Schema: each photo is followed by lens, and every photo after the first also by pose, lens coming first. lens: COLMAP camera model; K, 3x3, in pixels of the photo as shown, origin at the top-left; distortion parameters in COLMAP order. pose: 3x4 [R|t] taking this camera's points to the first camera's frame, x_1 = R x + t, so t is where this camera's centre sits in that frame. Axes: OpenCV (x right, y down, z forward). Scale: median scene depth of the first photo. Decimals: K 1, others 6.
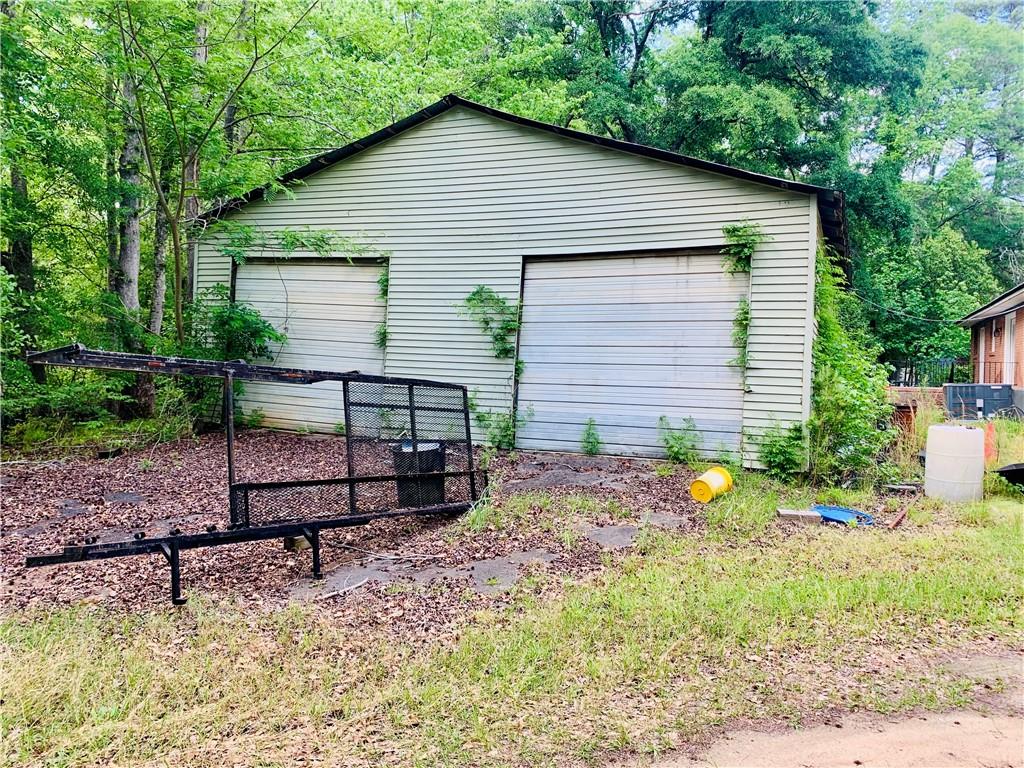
lens RADIAL K [[771.0, 0, 509.6], [0, 771.0, 385.1], [0, 0, 1]] dist [0.010885, -0.010388]
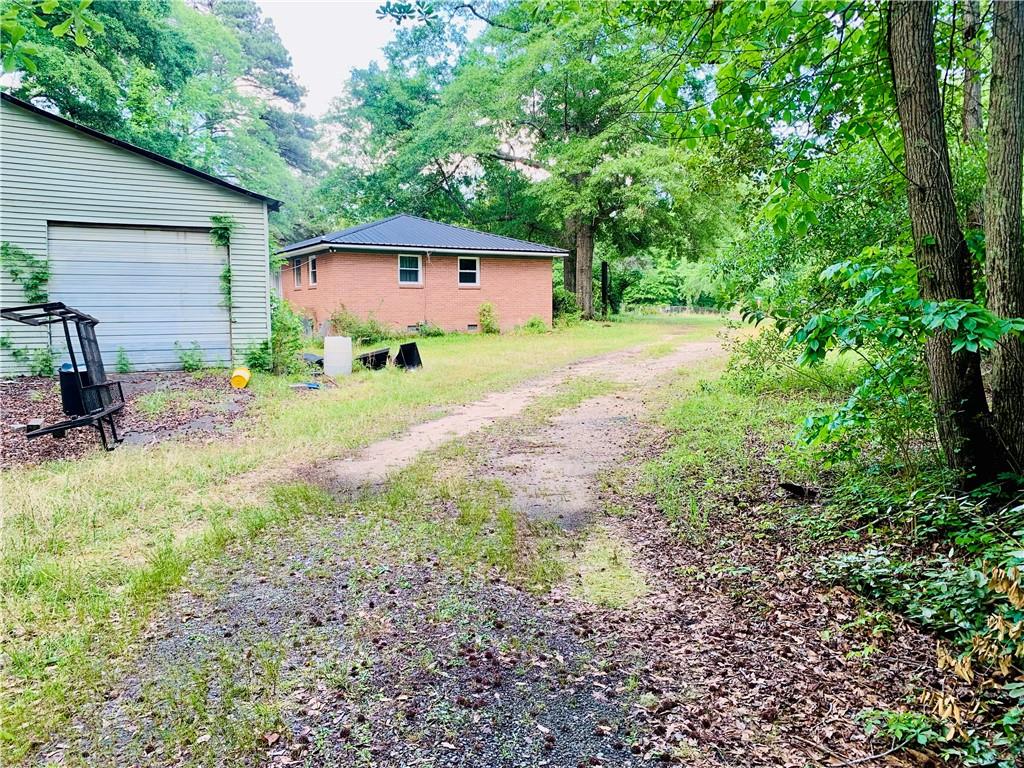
lens RADIAL K [[771.0, 0, 512.4], [0, 771.0, 384.4], [0, 0, 1]] dist [0.010885, -0.010388]
pose [[0.561646, -0.103583, 0.820868, -0.657516], [0.037862, 0.994311, 0.099564, -0.000240], [-0.826511, -0.024840, 0.562373, -0.355081]]
